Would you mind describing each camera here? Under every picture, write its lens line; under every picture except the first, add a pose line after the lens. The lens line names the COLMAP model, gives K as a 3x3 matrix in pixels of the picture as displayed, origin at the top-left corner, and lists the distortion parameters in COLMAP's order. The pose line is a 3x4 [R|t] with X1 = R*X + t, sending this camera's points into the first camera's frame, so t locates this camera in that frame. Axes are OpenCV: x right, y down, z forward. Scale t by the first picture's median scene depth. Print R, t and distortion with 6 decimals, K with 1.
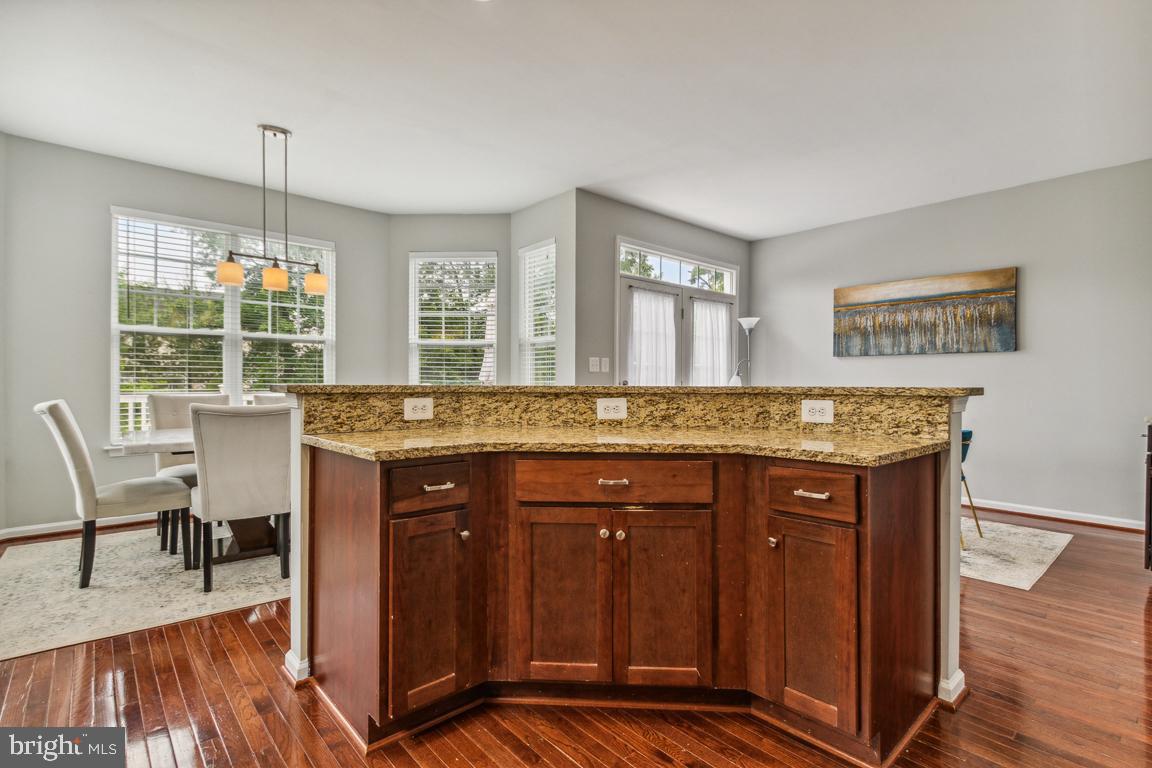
lens RADIAL K [[536.4, 0, 576.2], [0, 536.4, 380.5], [0, 0, 1]] dist [0.000900, -0.000290]
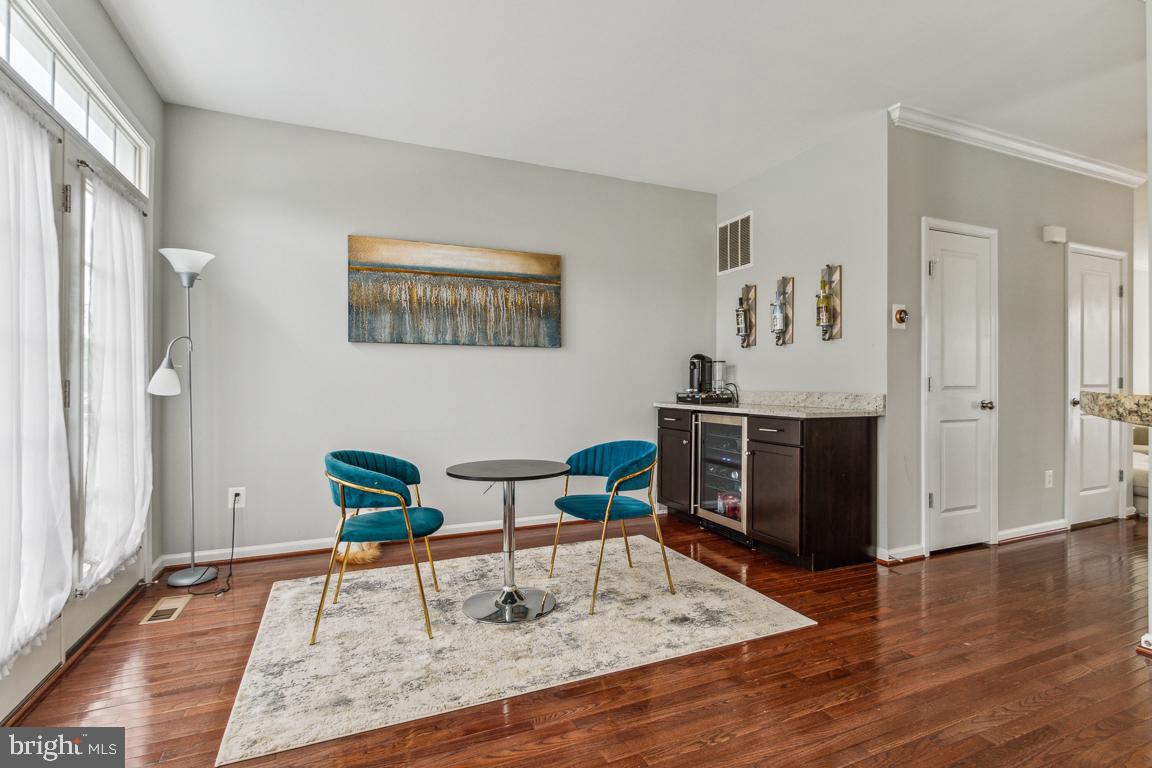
lens RADIAL K [[536.4, 0, 577.9], [0, 536.4, 385.8], [0, 0, 1]] dist [0.000900, -0.000290]
pose [[0.303151, -0.003281, 0.952937, -0.041782], [0.004061, 0.999989, 0.002151, 0.007845], [-0.952934, 0.003217, 0.303161, 0.611022]]
